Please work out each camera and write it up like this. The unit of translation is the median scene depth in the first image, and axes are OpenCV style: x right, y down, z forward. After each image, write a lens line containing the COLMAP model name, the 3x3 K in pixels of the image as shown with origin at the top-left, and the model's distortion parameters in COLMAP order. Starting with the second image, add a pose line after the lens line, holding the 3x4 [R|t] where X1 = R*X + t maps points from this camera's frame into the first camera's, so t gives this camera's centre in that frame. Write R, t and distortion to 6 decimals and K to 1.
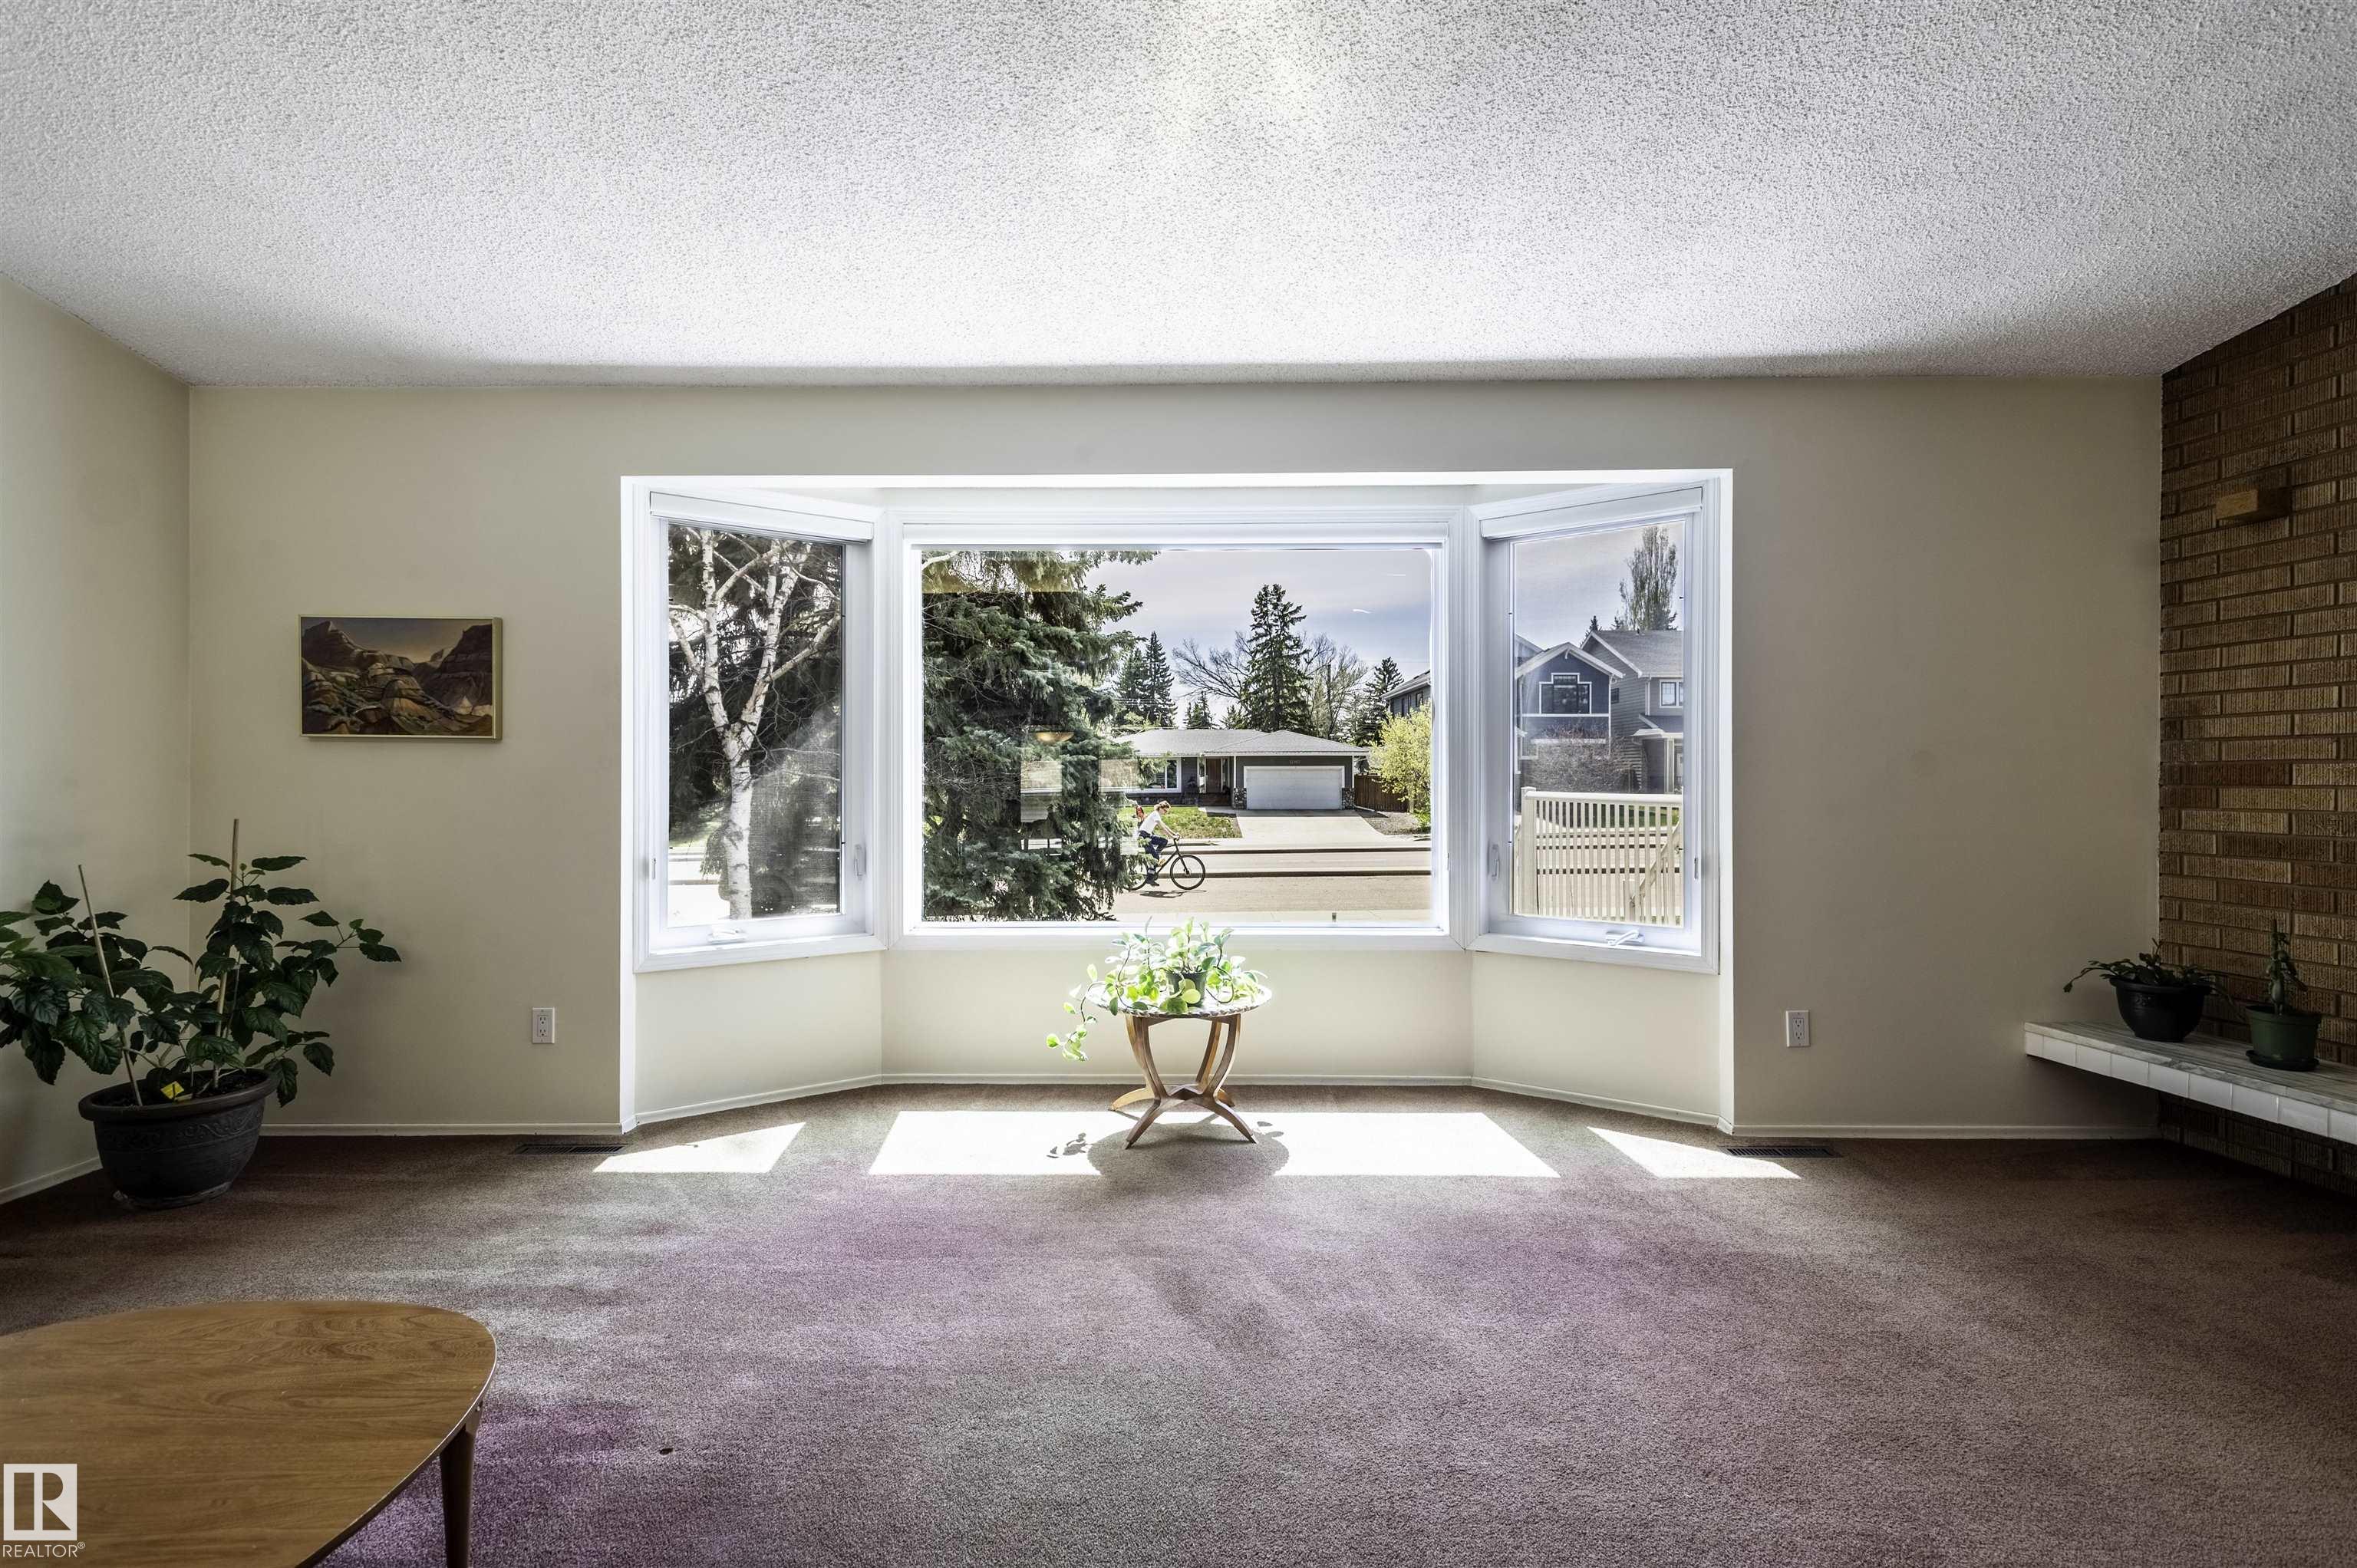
lens RADIAL K [[1142.5, 0, 1177.8], [0, 1142.5, 773.1], [0, 0, 1]] dist [0.012487, -0.003827]
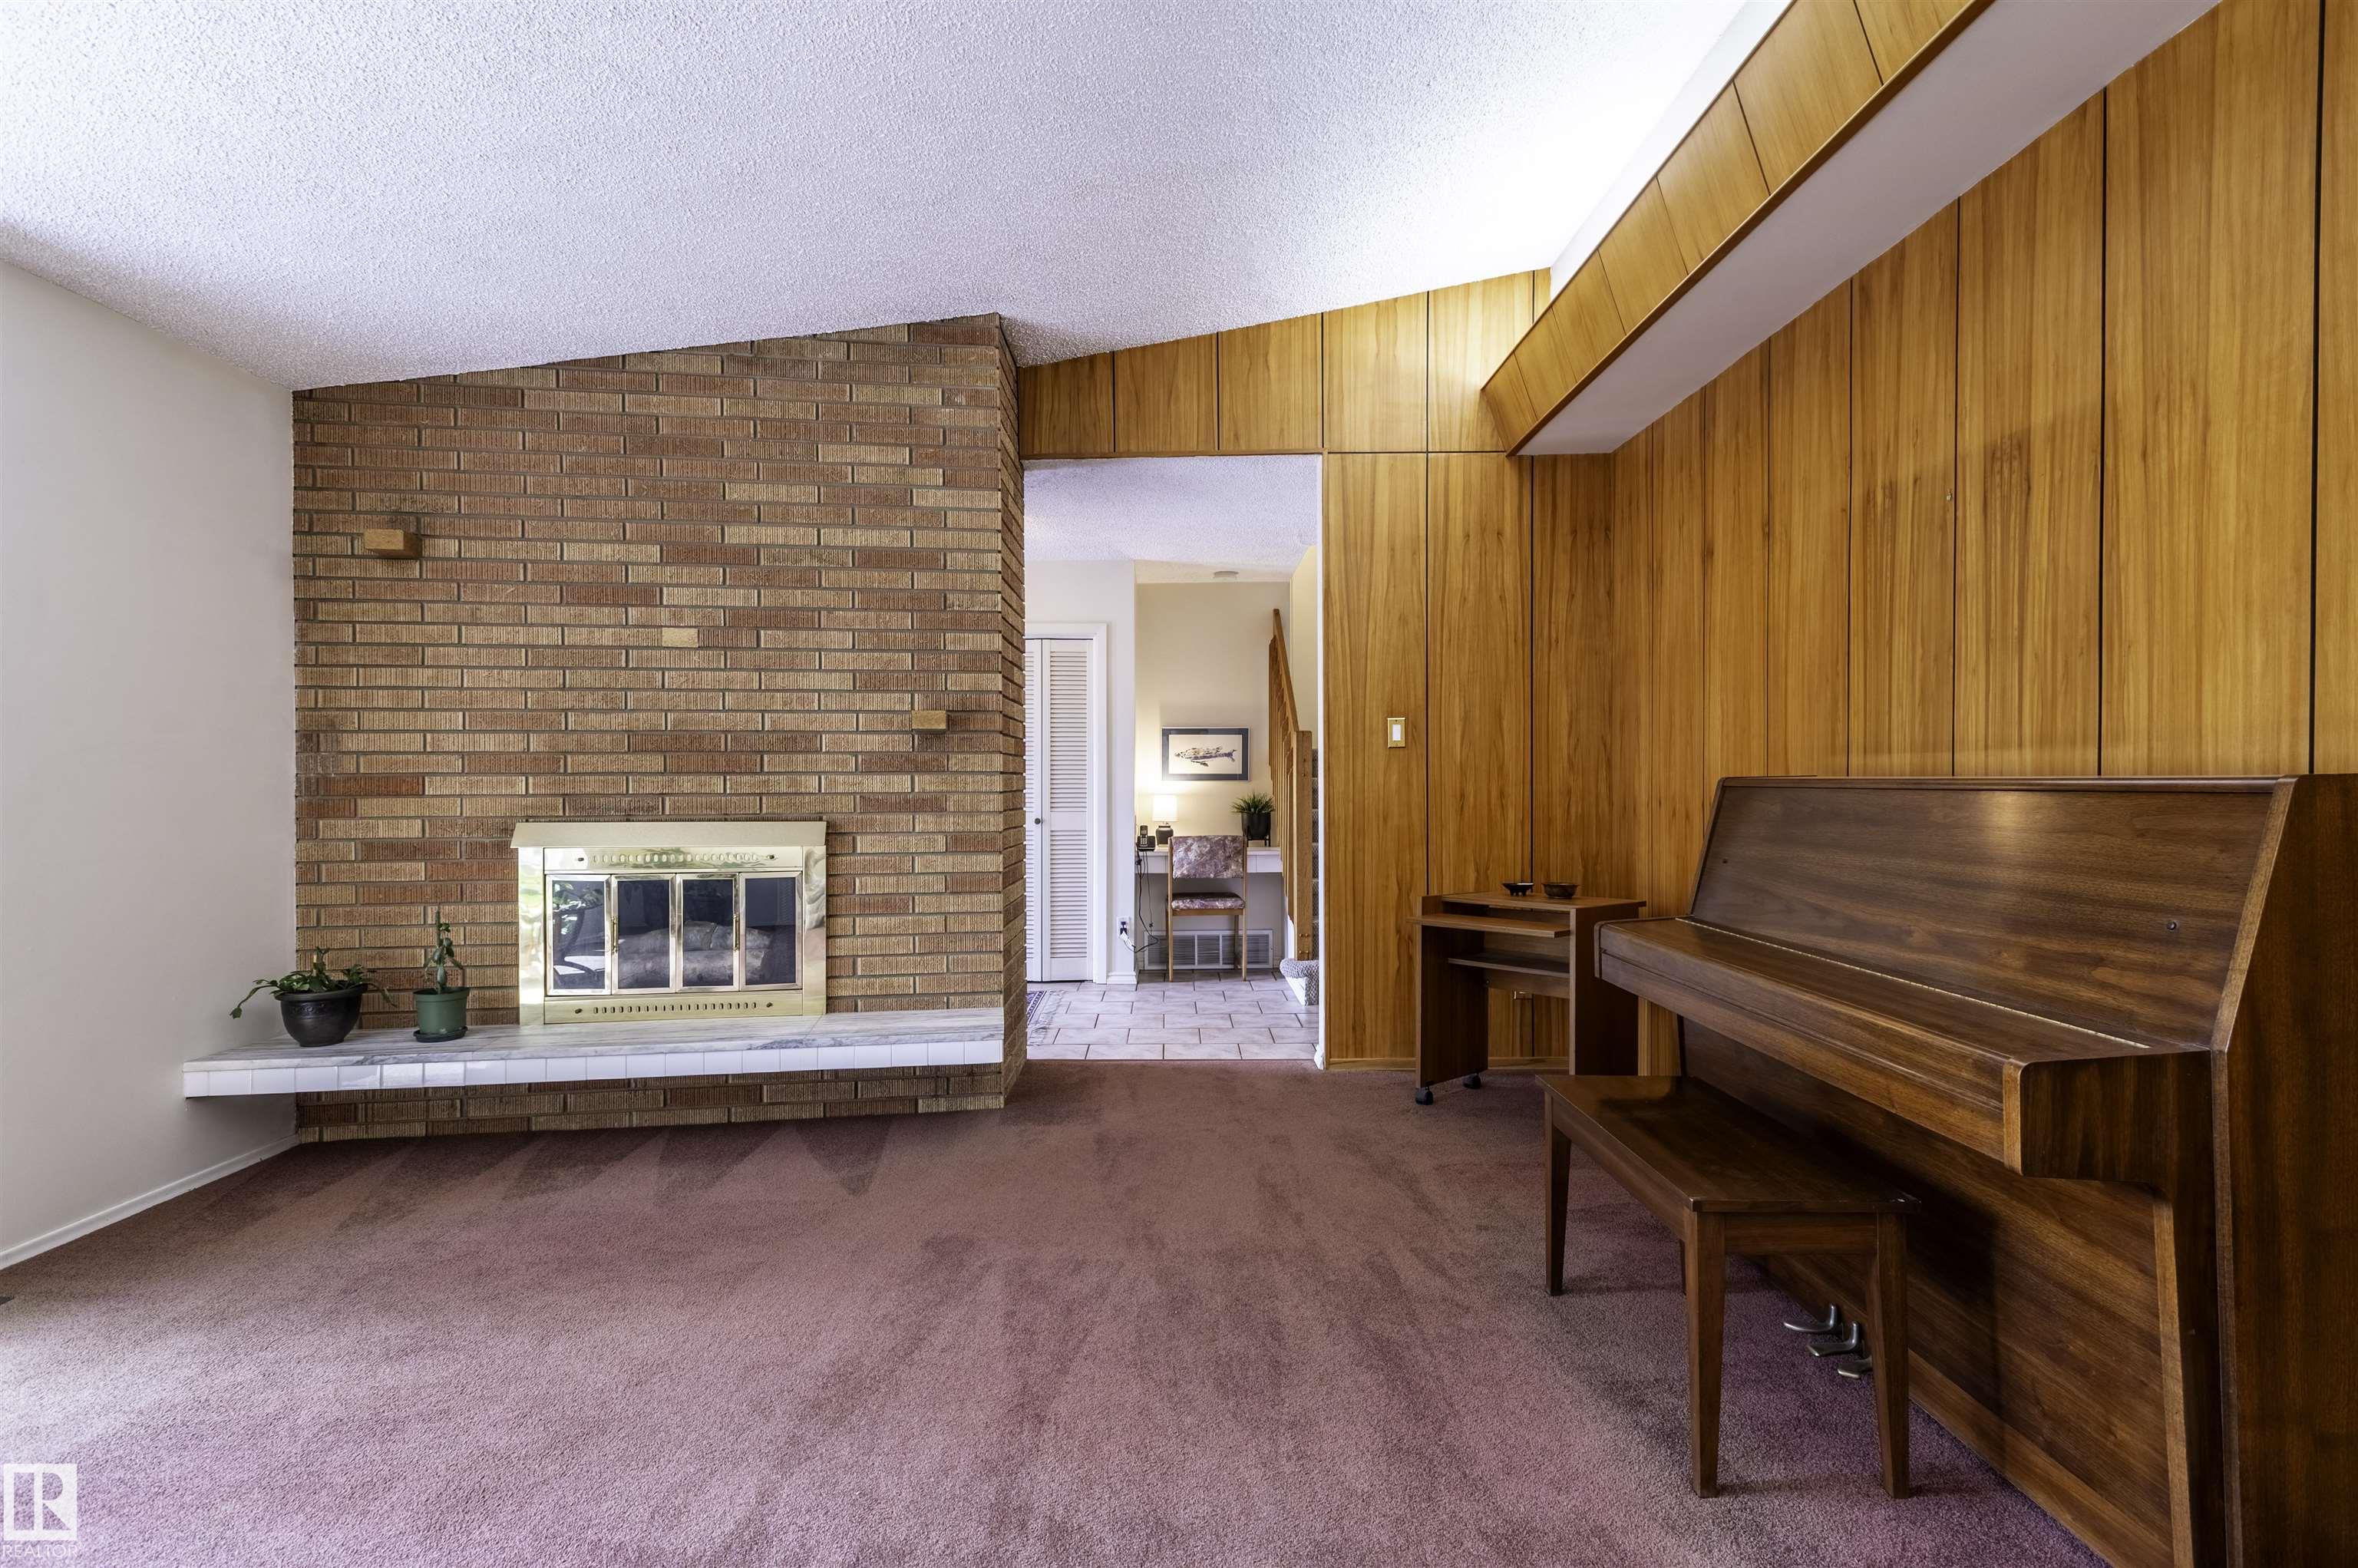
lens RADIAL K [[1143.0, 0, 1181.7], [0, 1143.0, 789.5], [0, 0, 1]] dist [0.012487, -0.003827]
pose [[-0.007443, -0.005712, 0.999956, -0.177856], [-0.000086, 0.999984, 0.005711, -0.001565], [-0.999972, -0.000044, -0.007444, 0.243545]]
